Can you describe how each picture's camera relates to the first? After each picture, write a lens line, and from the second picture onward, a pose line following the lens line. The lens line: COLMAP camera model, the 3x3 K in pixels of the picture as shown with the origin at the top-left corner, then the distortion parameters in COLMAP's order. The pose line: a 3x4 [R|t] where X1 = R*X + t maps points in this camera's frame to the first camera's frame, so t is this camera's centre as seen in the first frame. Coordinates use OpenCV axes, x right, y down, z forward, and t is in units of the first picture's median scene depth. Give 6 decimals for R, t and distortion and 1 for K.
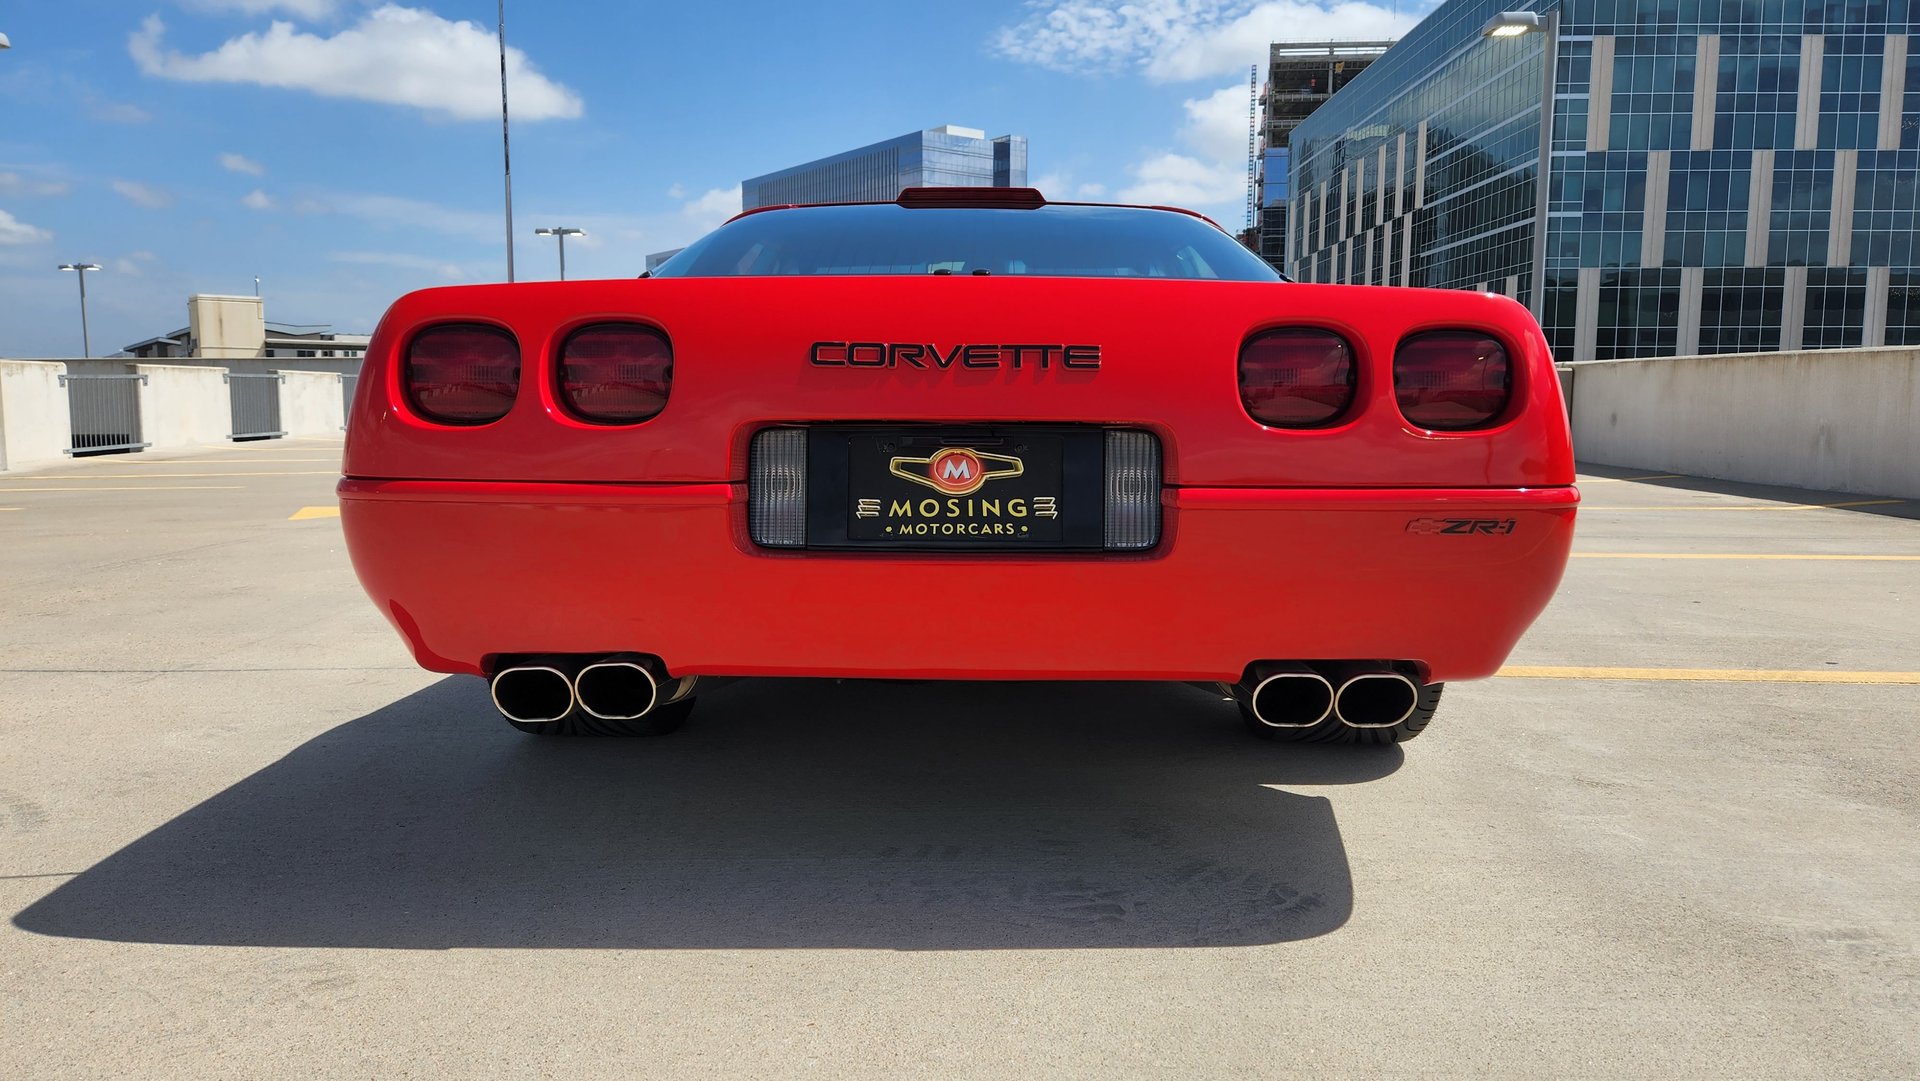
lens RADIAL K [[1284.0, 0, 969.0], [0, 1284.0, 541.4], [0, 0, 1]] dist [0.077444, -0.069225]
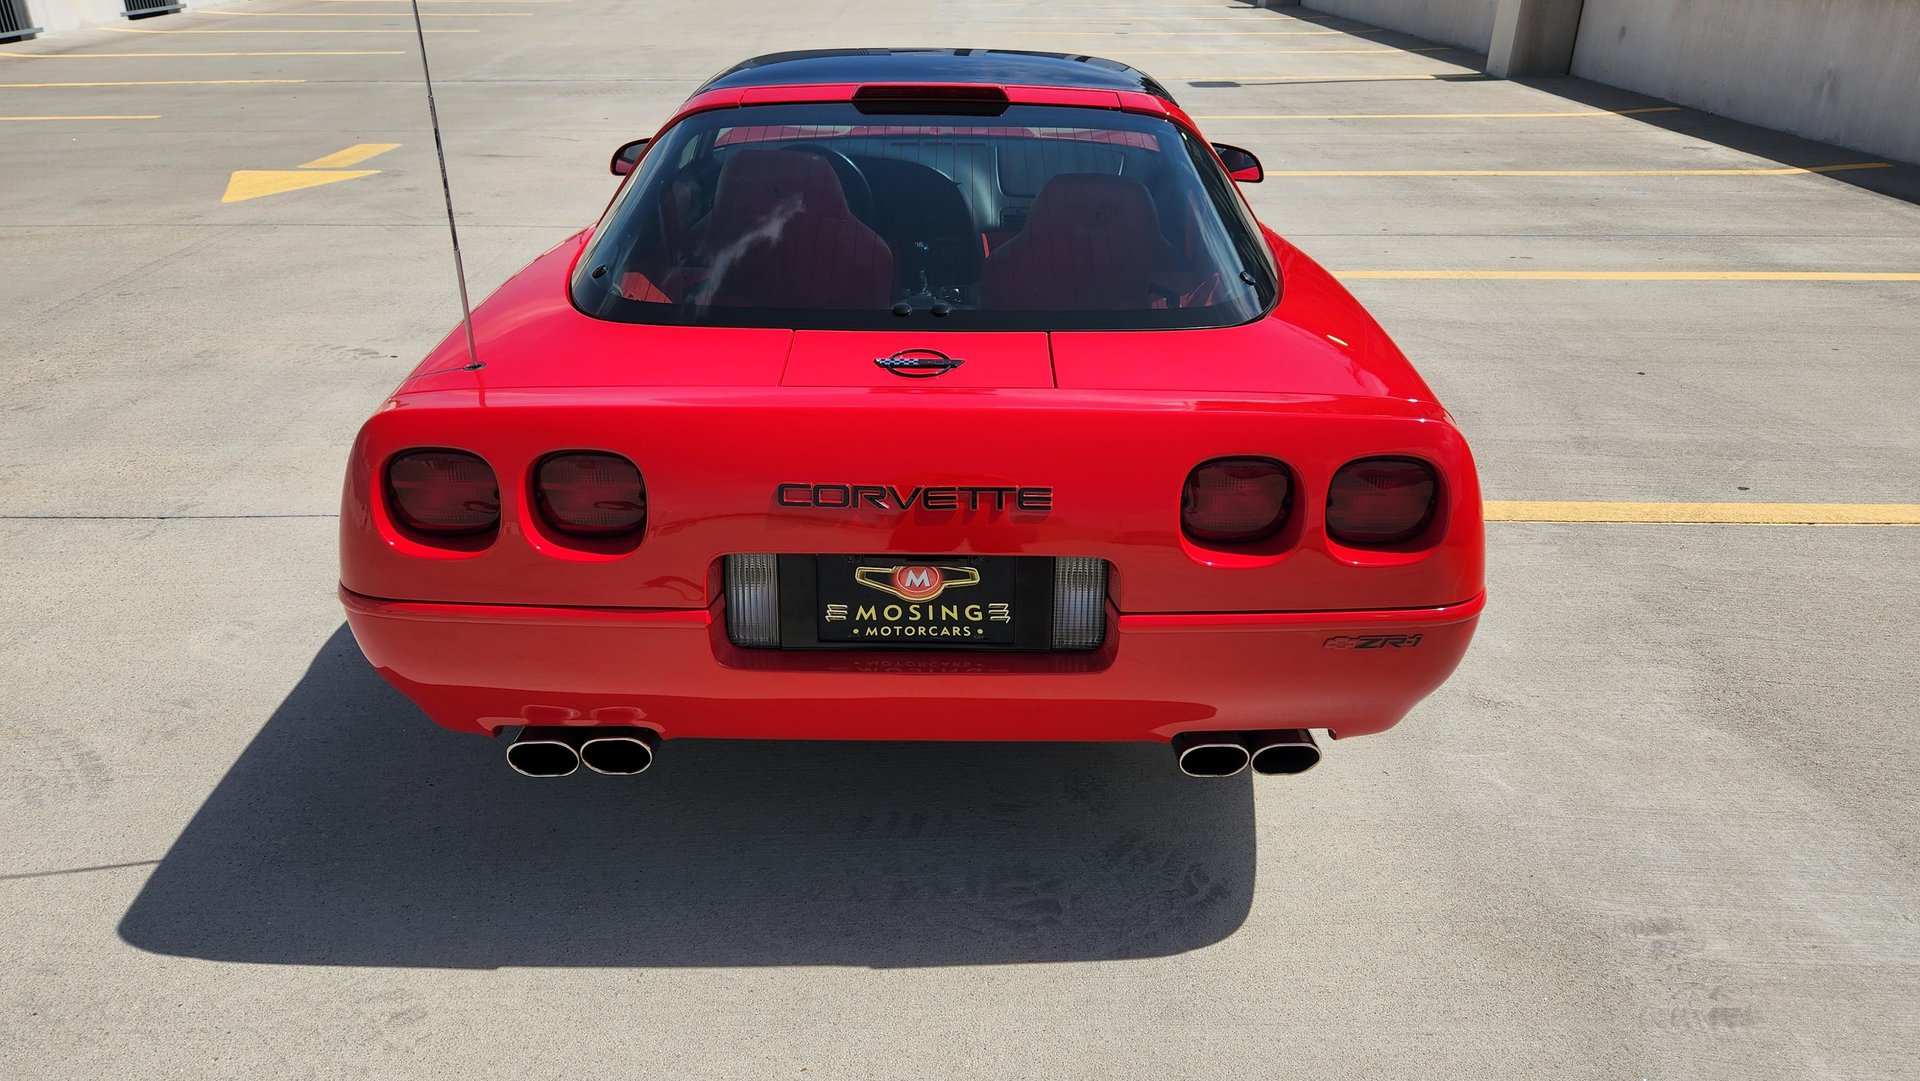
lens RADIAL K [[1284.0, 0, 962.1], [0, 1284.0, 549.6], [0, 0, 1]] dist [0.077444, -0.069225]
pose [[0.999806, -0.004650, 0.019114, 0.007306], [-0.002068, 0.941441, 0.337173, -0.443938], [-0.019563, -0.337147, 0.941249, -0.007310]]
